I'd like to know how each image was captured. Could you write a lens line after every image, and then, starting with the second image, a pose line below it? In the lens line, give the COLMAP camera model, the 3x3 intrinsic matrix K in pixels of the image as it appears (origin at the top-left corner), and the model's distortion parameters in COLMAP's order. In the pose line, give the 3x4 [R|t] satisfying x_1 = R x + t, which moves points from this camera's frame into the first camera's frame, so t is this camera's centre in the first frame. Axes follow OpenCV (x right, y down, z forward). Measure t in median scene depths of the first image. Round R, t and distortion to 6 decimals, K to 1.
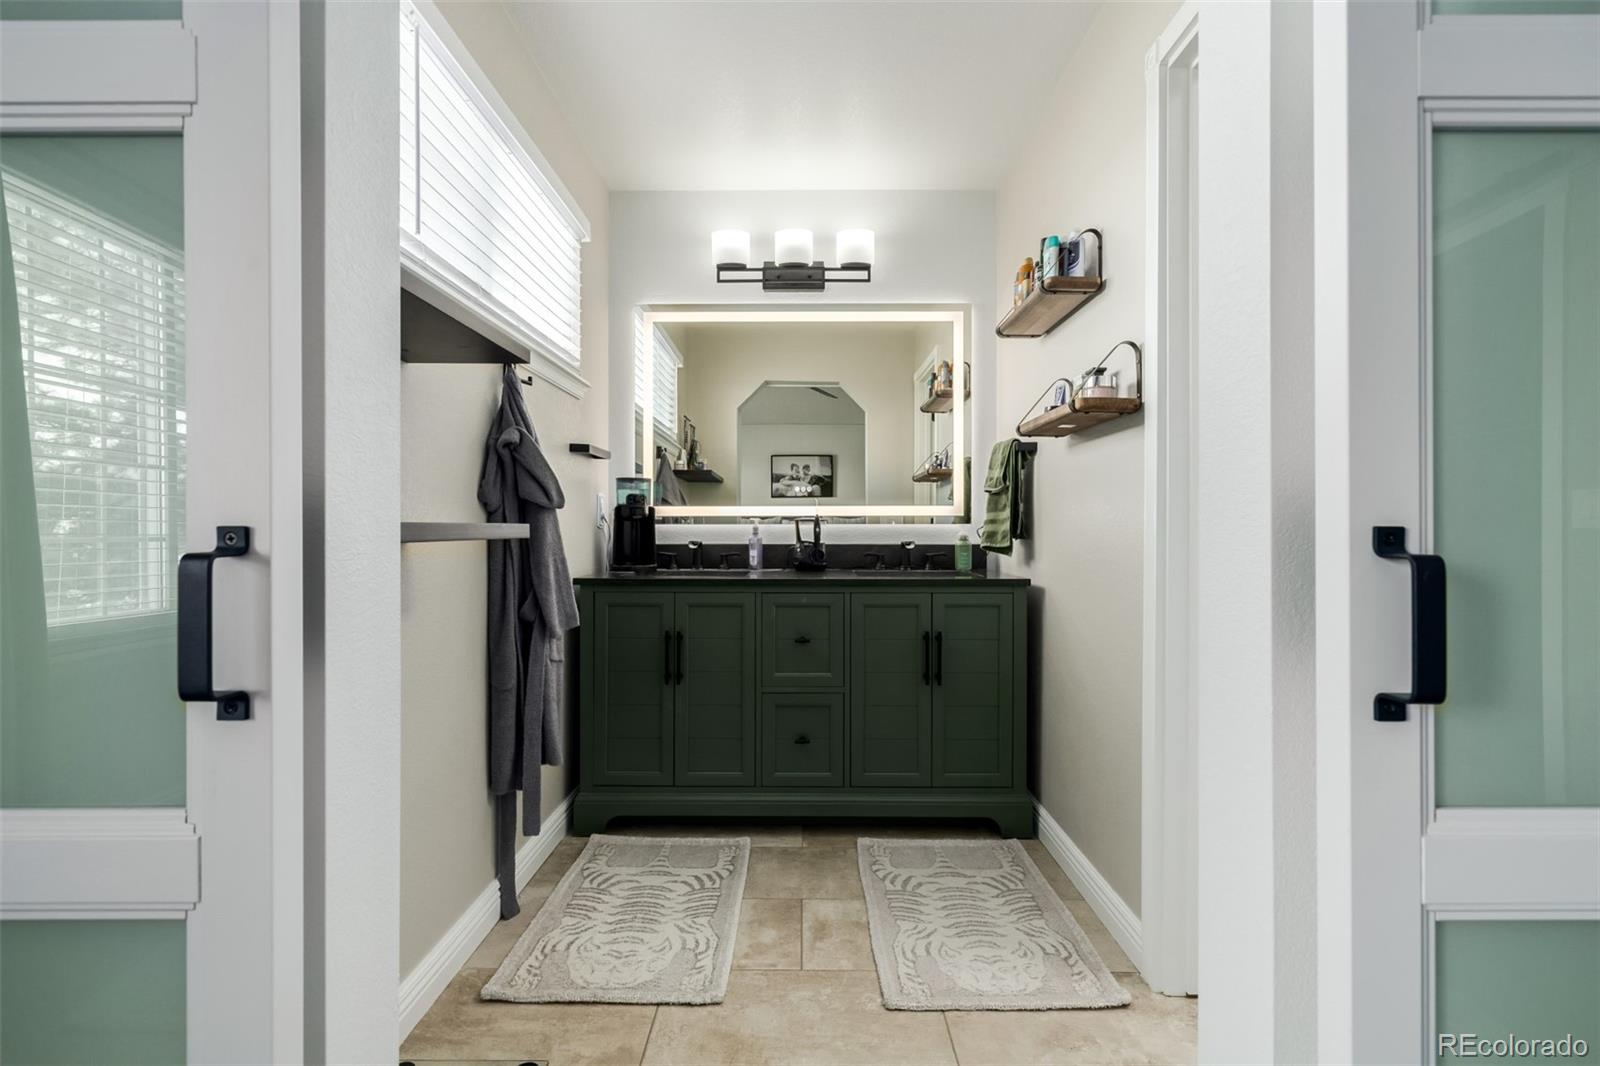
lens RADIAL K [[672.0, 0, 798.0], [0, 672.0, 528.6], [0, 0, 1]] dist [-0.000449, 0.000152]
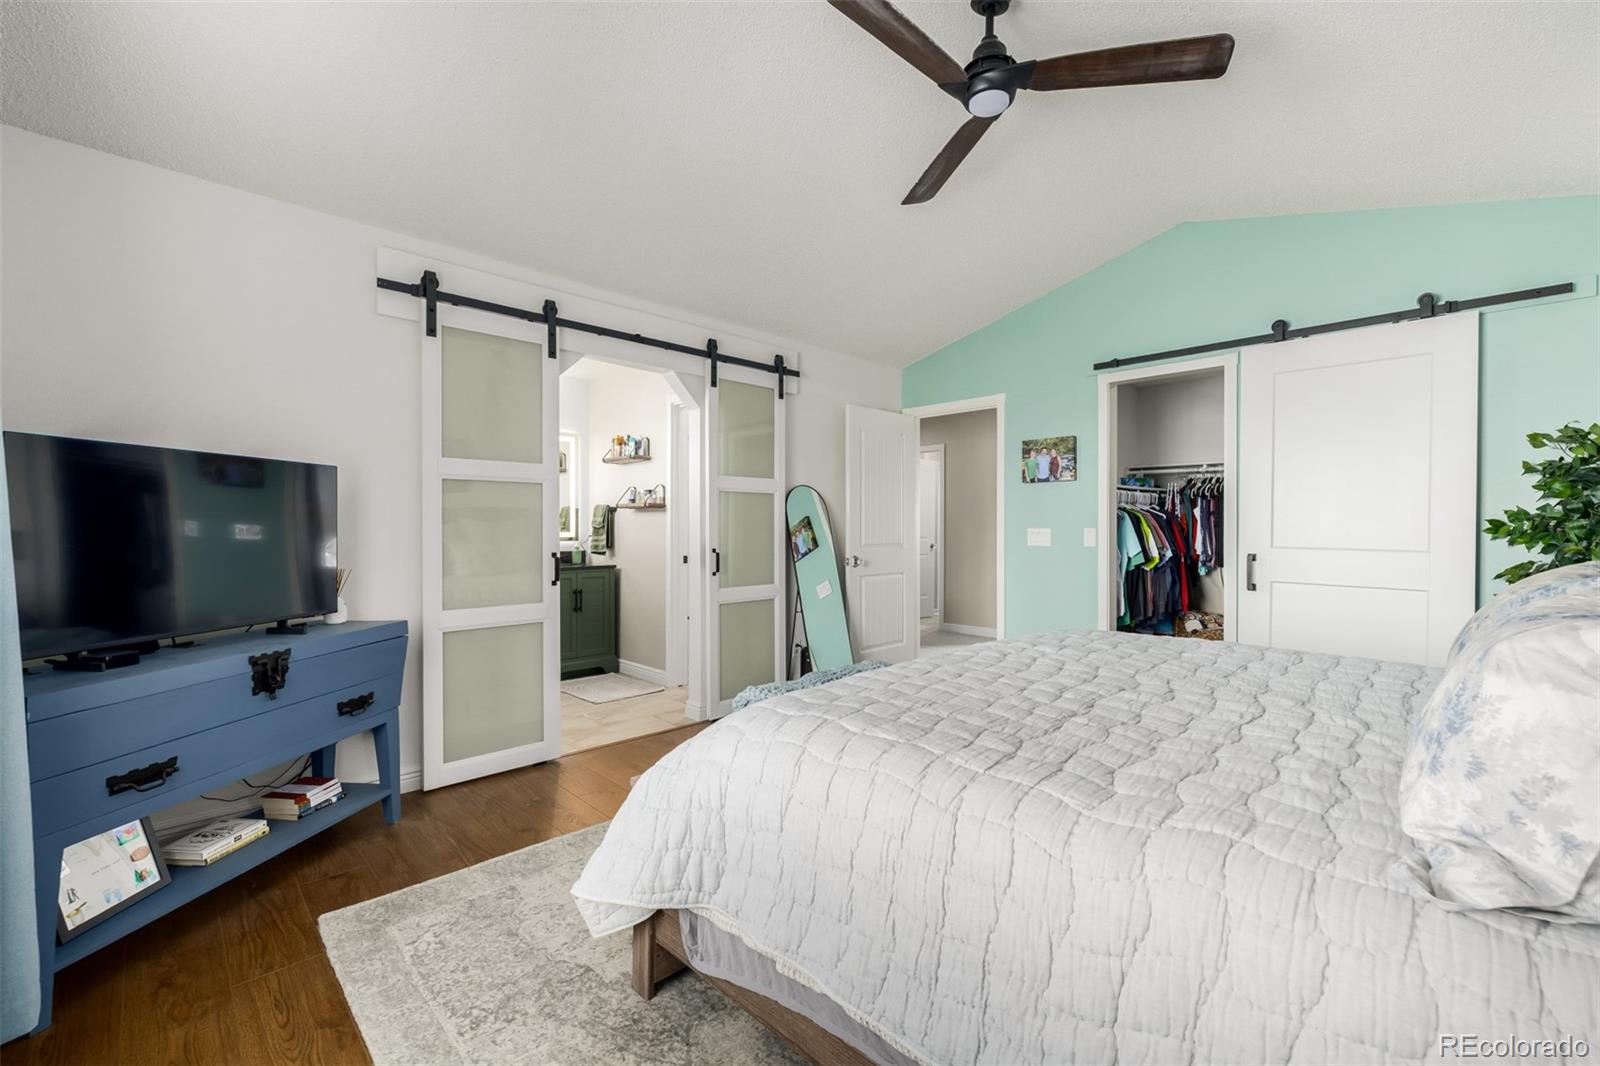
lens RADIAL K [[672.0, 0, 798.0], [0, 672.0, 528.6], [0, 0, 1]] dist [-0.000449, 0.000152]
pose [[0.720288, 0.002911, 0.693669, -0.896717], [-0.000786, 0.999994, -0.003380, -0.050004], [-0.693675, 0.001890, 0.720286, -1.244211]]
